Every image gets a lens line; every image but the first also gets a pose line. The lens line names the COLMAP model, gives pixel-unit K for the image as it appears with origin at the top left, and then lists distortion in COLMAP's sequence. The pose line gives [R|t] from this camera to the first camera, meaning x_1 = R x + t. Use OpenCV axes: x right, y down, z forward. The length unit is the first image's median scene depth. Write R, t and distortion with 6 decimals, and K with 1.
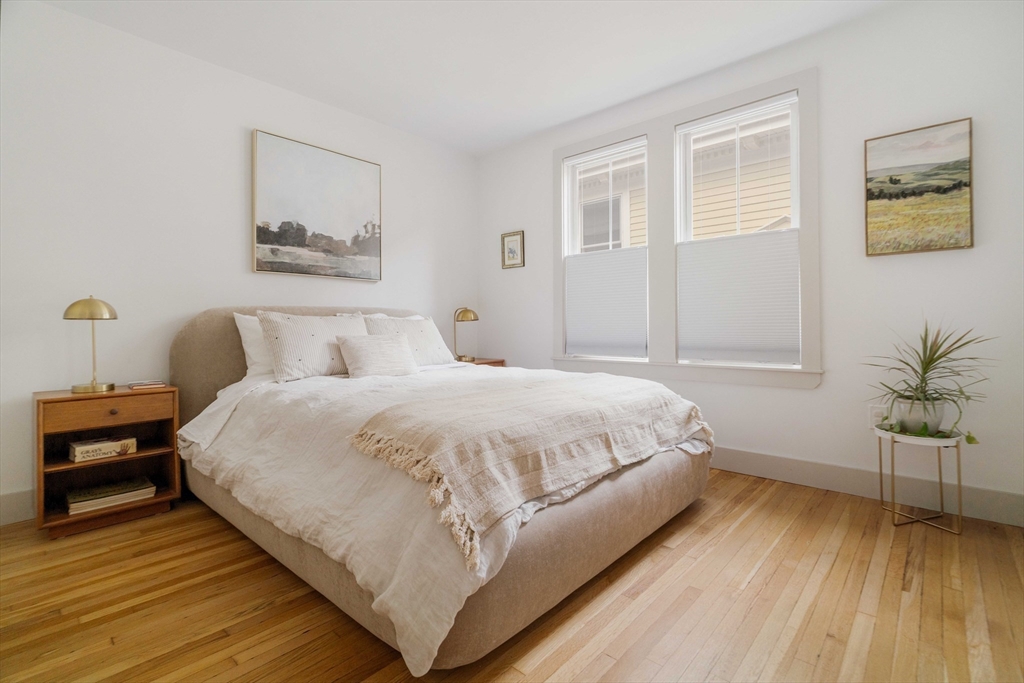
lens RADIAL K [[470.8, 0, 506.4], [0, 470.8, 317.5], [0, 0, 1]] dist [-0.001518, 0.000128]
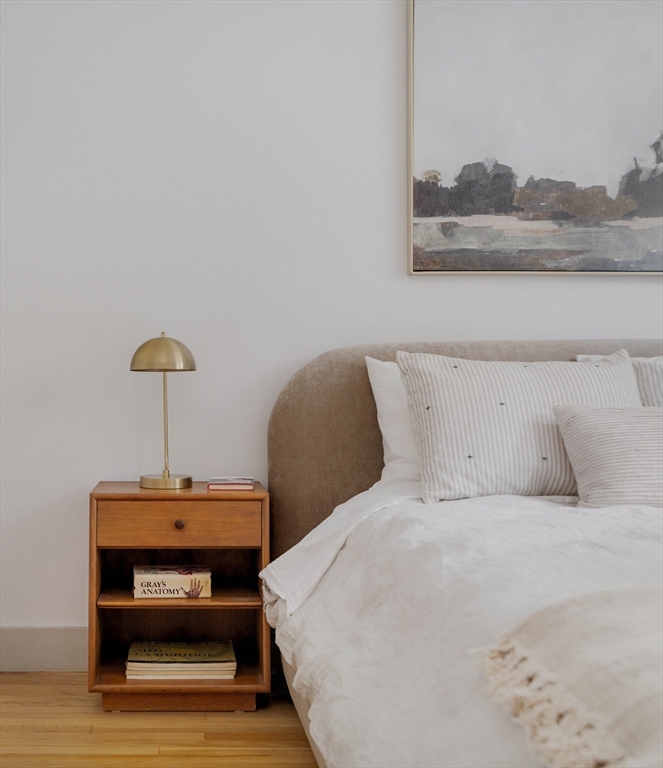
lens RADIAL K [[930.6, 0, 331.5], [0, 930.6, 385.3], [0, 0, 1]] dist [-0.000174, 0.000000]
pose [[0.678952, 0.005862, -0.734159, 0.142431], [0.008326, 0.999842, 0.015683, 0.004763], [0.734135, -0.016761, 0.678796, 0.283384]]
